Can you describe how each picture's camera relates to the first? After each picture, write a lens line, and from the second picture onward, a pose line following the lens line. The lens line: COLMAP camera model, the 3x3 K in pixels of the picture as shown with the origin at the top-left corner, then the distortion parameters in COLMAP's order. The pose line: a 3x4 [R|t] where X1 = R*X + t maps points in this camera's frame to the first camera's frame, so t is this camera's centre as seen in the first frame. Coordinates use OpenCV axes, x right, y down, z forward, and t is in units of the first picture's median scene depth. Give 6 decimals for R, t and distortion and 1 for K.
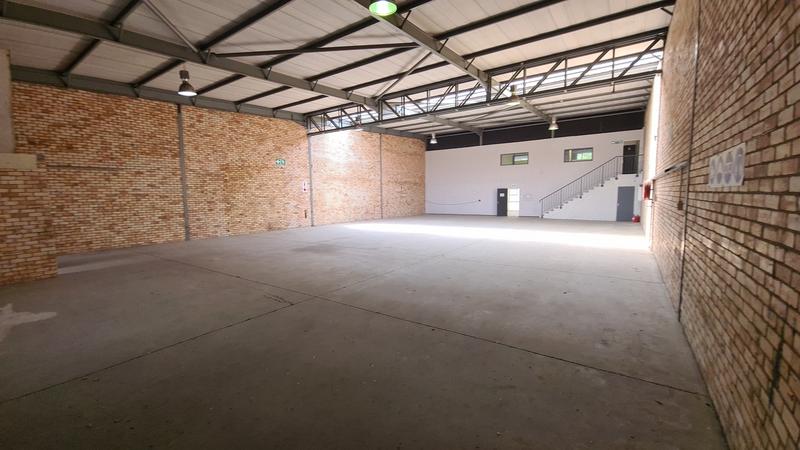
lens RADIAL K [[322.6, 0, 395.8], [0, 322.6, 222.7], [0, 0, 1]] dist [0.011494, -0.007974]
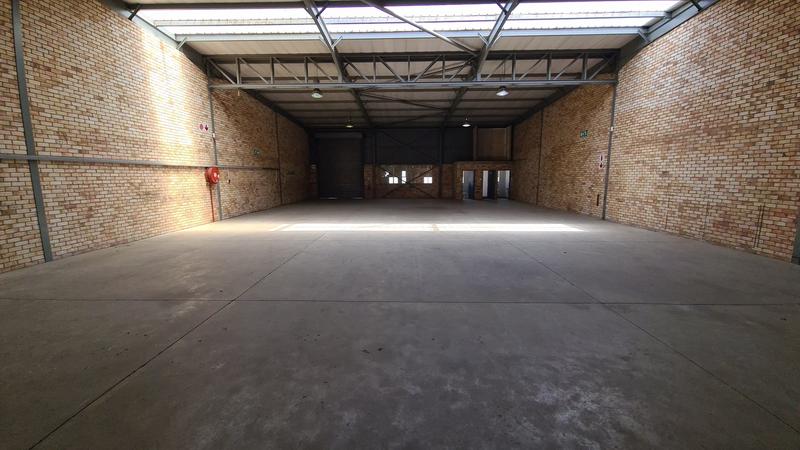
lens RADIAL K [[320.9, 0, 396.8], [0, 320.9, 222.5], [0, 0, 1]] dist [0.014401, -0.012534]
pose [[-0.830863, 0.095643, -0.548196, 0.661812], [-0.034890, 0.974228, 0.222852, -0.164387], [0.555382, 0.204286, -0.806113, 1.799389]]
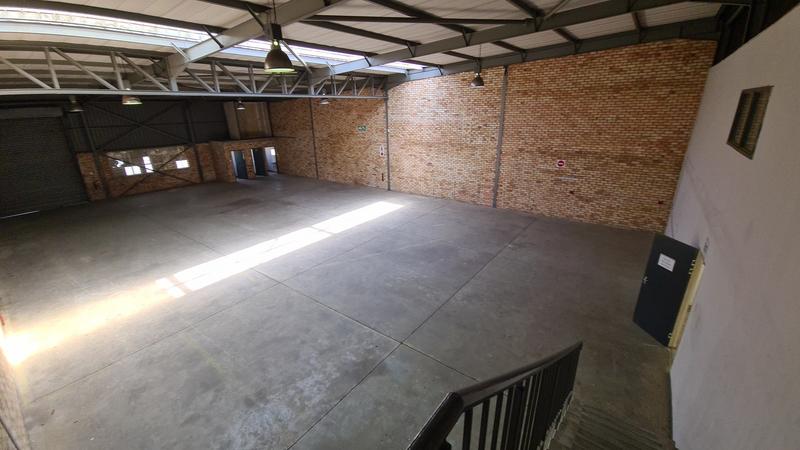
lens RADIAL K [[322.6, 0, 395.8], [0, 322.6, 222.7], [0, 0, 1]] dist [0.011494, -0.007974]
pose [[-0.035179, 0.345223, -0.937861, 1.028625], [-0.063933, 0.935742, 0.346841, -0.346436], [0.997334, 0.072161, -0.010847, 1.429702]]
